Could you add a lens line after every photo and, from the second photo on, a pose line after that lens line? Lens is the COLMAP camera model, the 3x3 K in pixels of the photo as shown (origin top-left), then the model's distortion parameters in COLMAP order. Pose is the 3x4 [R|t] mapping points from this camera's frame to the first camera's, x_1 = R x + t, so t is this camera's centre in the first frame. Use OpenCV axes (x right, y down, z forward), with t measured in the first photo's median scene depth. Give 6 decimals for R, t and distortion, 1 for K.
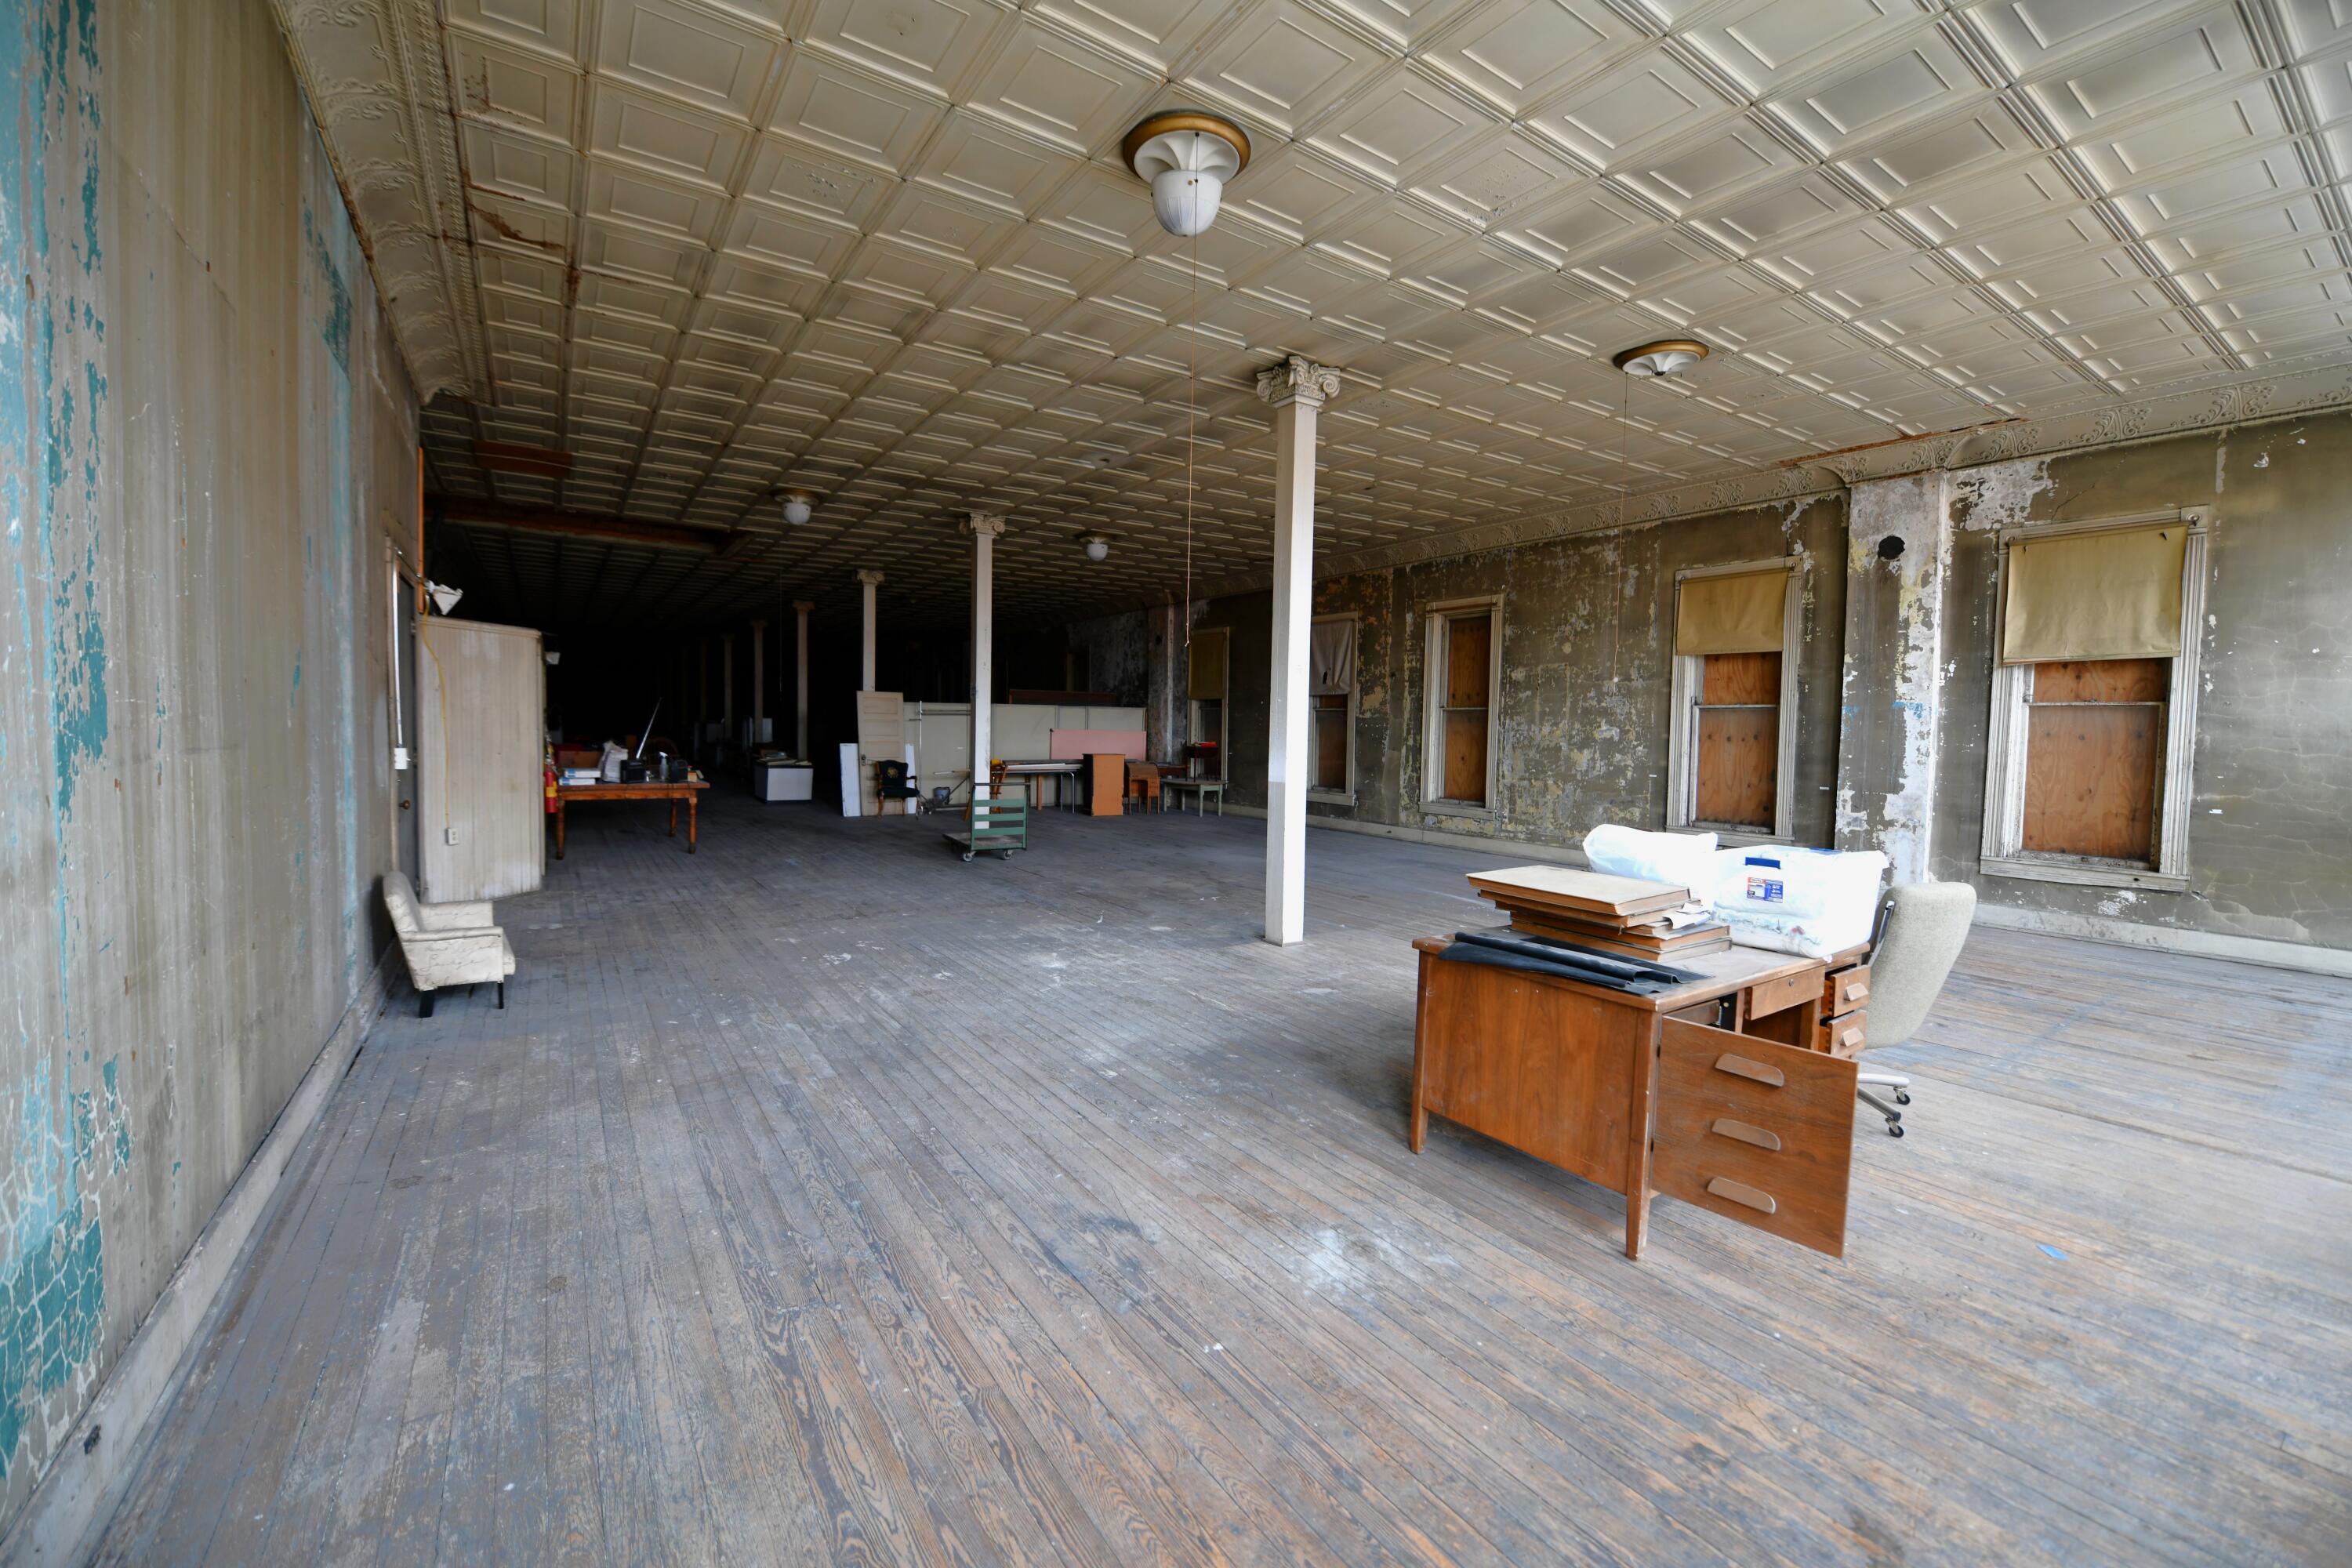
lens RADIAL K [[940.2, 0, 1165.9], [0, 940.2, 773.0], [0, 0, 1]] dist [-0.015036, -0.000118]
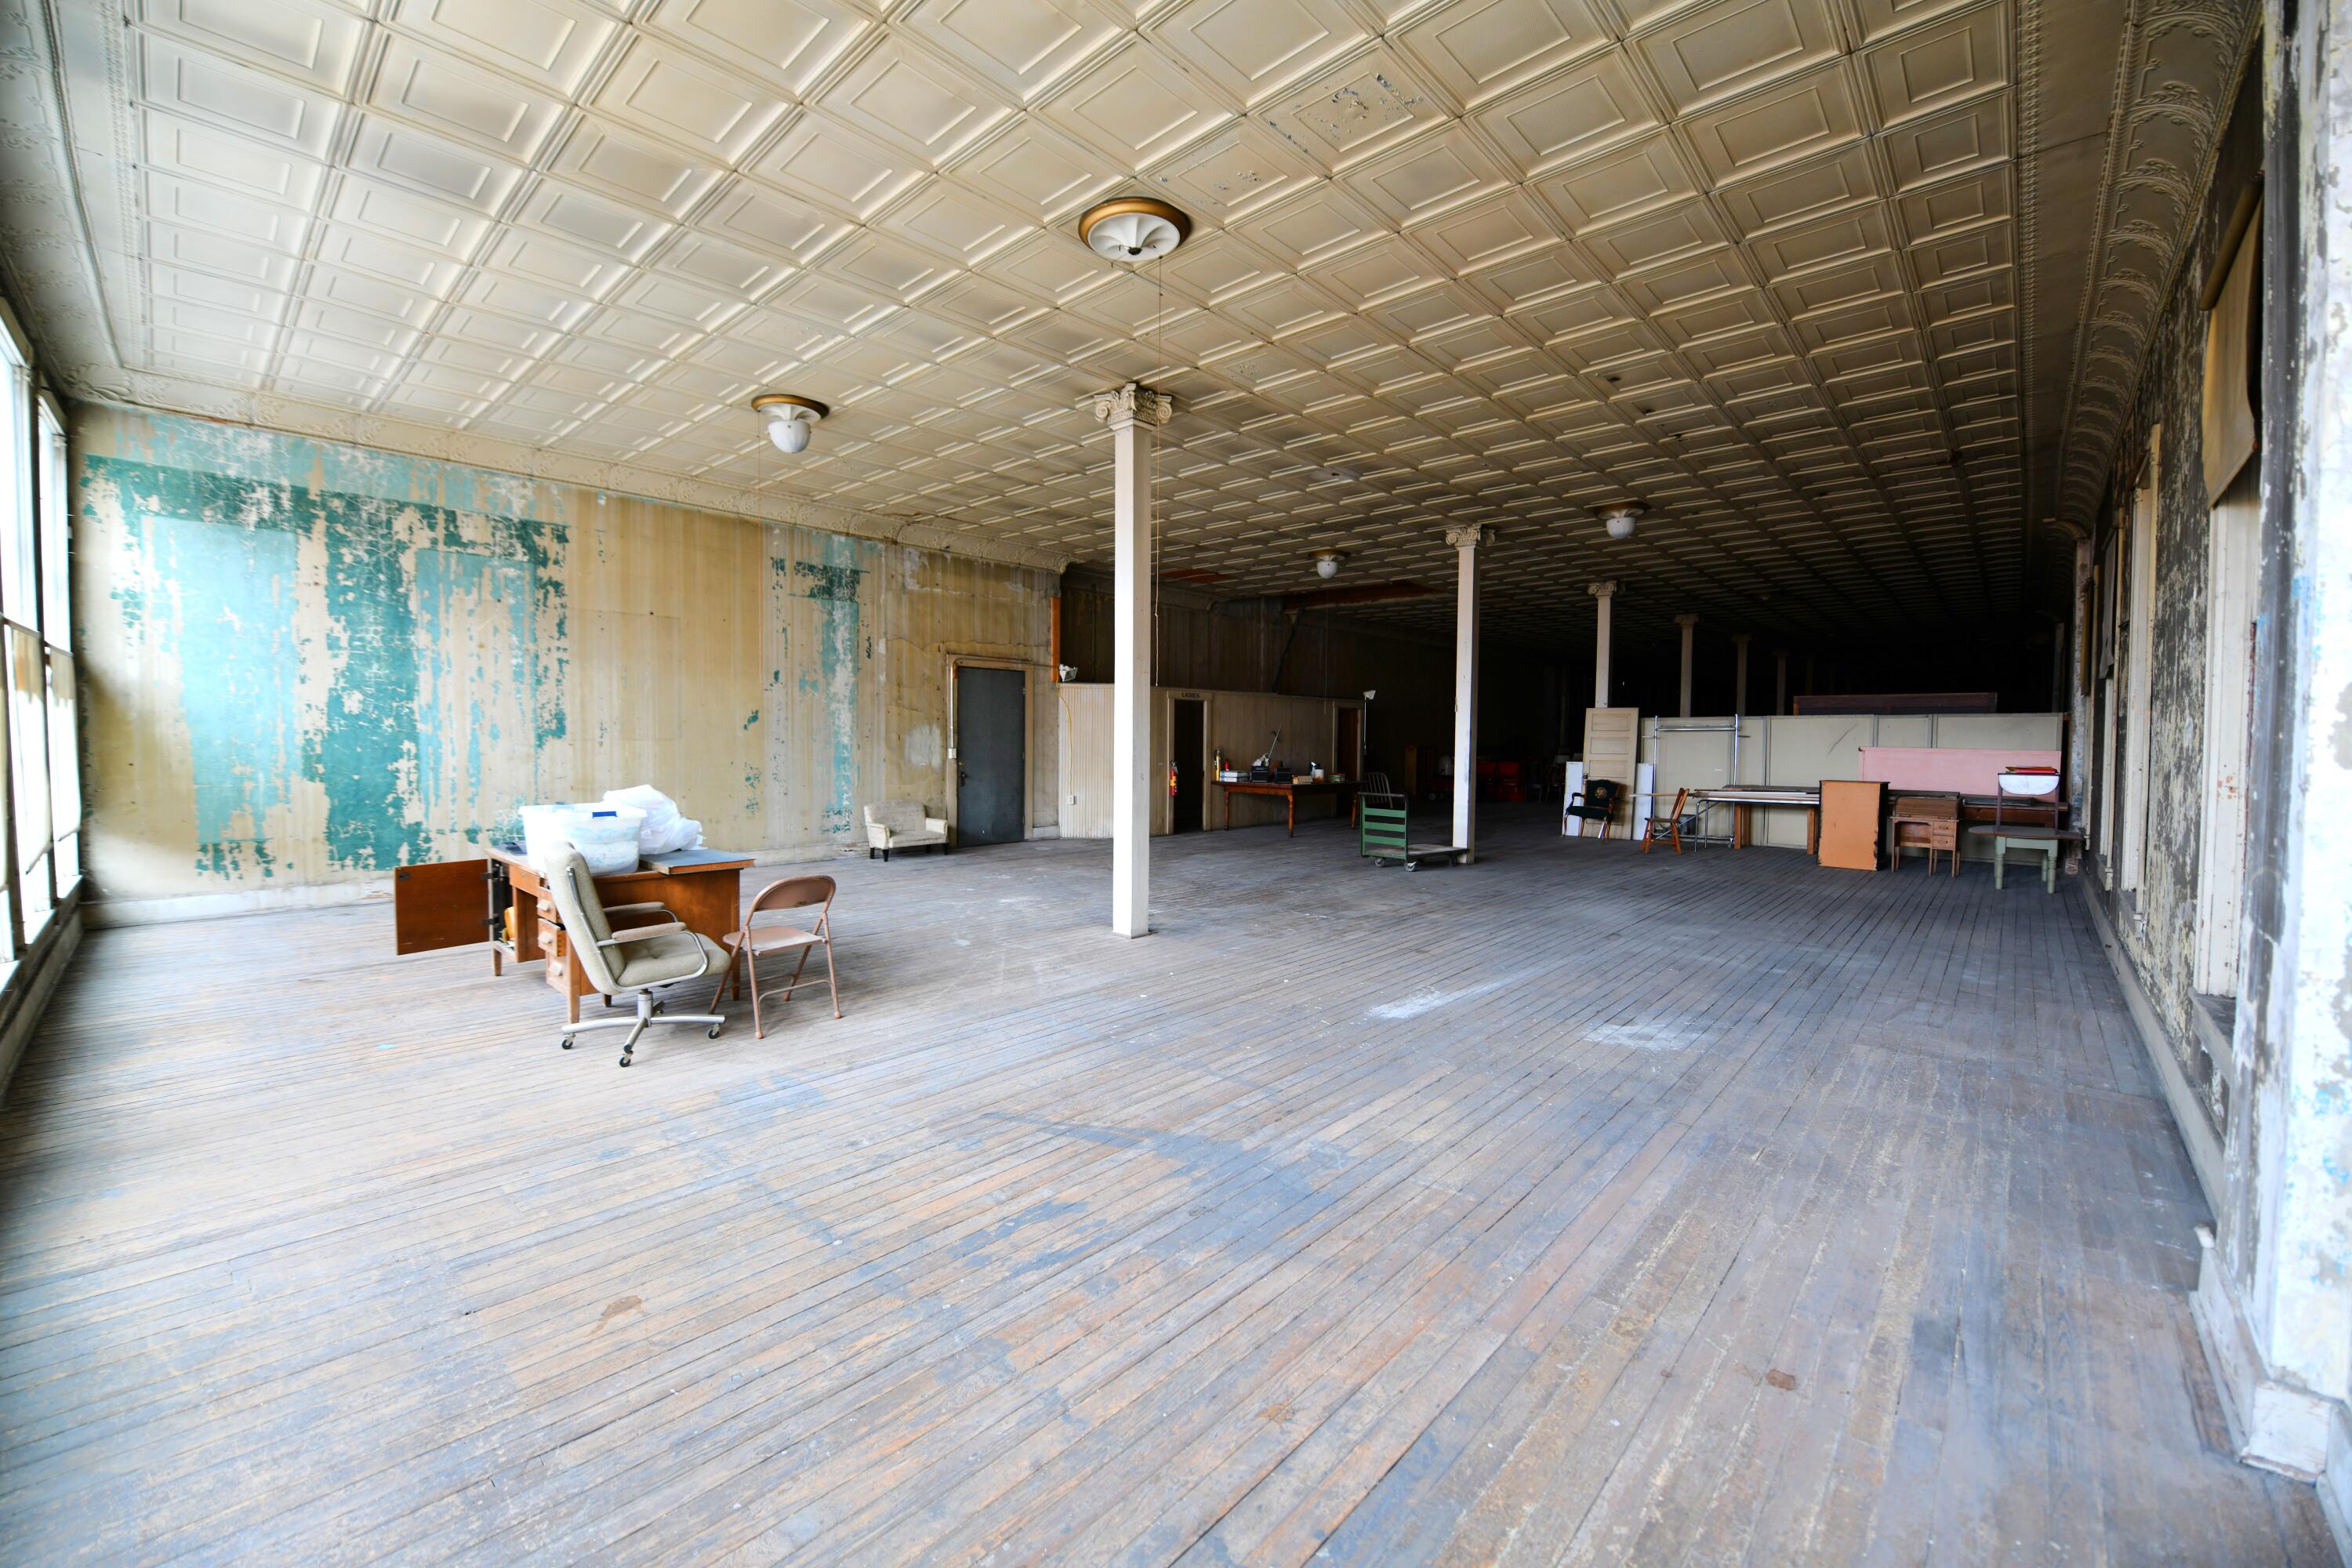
lens RADIAL K [[940.2, 0, 1166.7], [0, 940.2, 776.6], [0, 0, 1]] dist [-0.015036, -0.000118]
pose [[0.227947, 0.026142, -0.973322, 0.844219], [-0.053623, 0.998459, 0.014258, -0.011323], [0.972196, 0.048943, 0.228998, 0.576009]]
